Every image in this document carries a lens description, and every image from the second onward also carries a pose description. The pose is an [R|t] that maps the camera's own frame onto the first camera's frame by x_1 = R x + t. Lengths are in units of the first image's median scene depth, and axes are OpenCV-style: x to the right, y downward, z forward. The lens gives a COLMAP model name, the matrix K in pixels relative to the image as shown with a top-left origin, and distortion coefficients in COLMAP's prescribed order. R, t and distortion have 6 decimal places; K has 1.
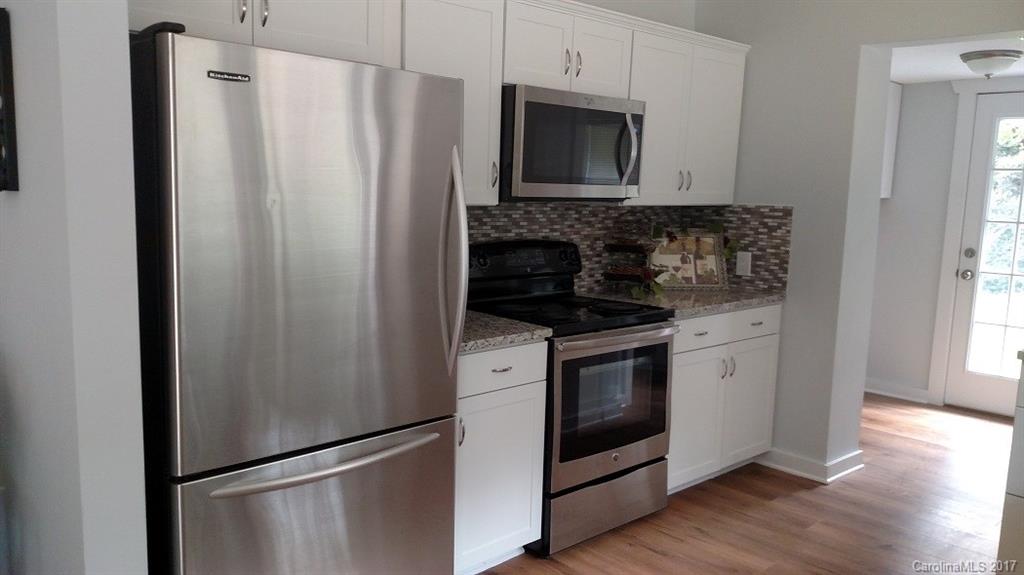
lens RADIAL K [[799.6, 0, 512.0], [0, 799.6, 287.5], [0, 0, 1]] dist [0.139533, -0.267798]
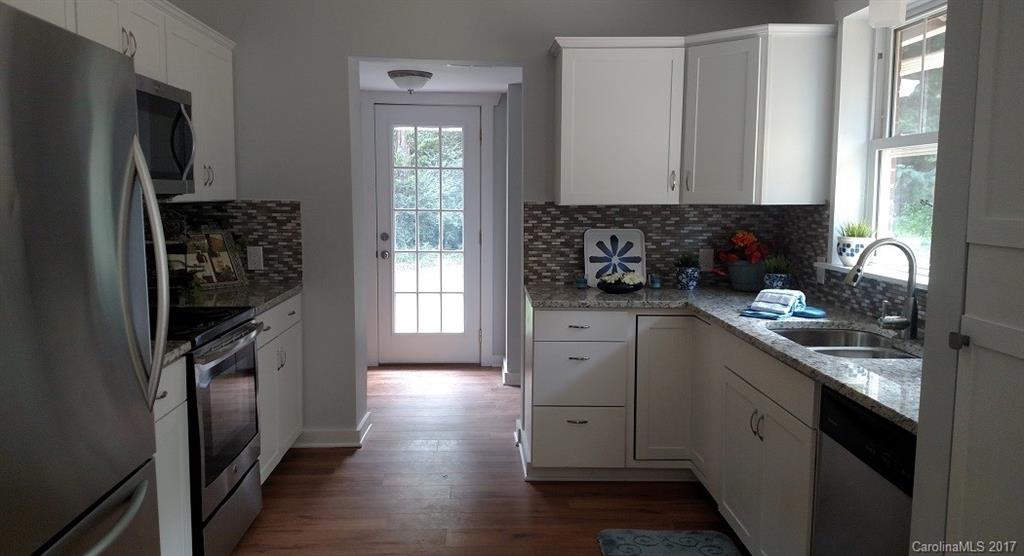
lens RADIAL K [[809.1, 0, 512.0], [0, 809.1, 278.0], [0, 0, 1]] dist [0.195402, -0.001436]
pose [[0.655565, -0.097403, 0.748831, -0.284729], [0.101261, 0.994029, 0.040647, -0.014215], [-0.748319, 0.049181, 0.661514, 0.074067]]
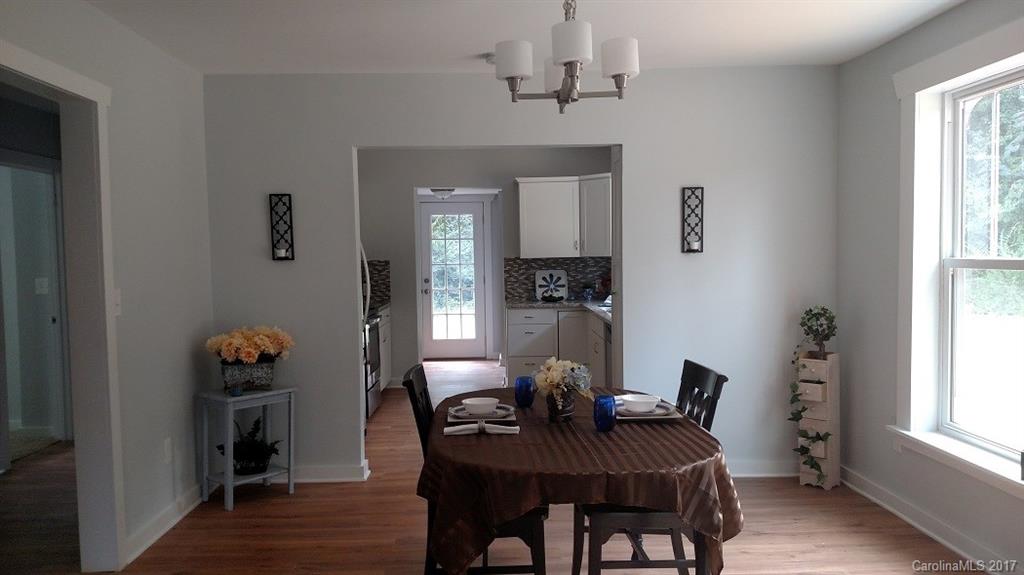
lens RADIAL K [[799.6, 0, 512.0], [0, 799.6, 287.5], [0, 0, 1]] dist [0.139533, -0.267798]
pose [[0.667995, -0.066592, 0.741181, -0.954310], [0.122373, 0.992259, -0.021140, 0.051877], [-0.734035, 0.104822, 0.670973, -0.598059]]
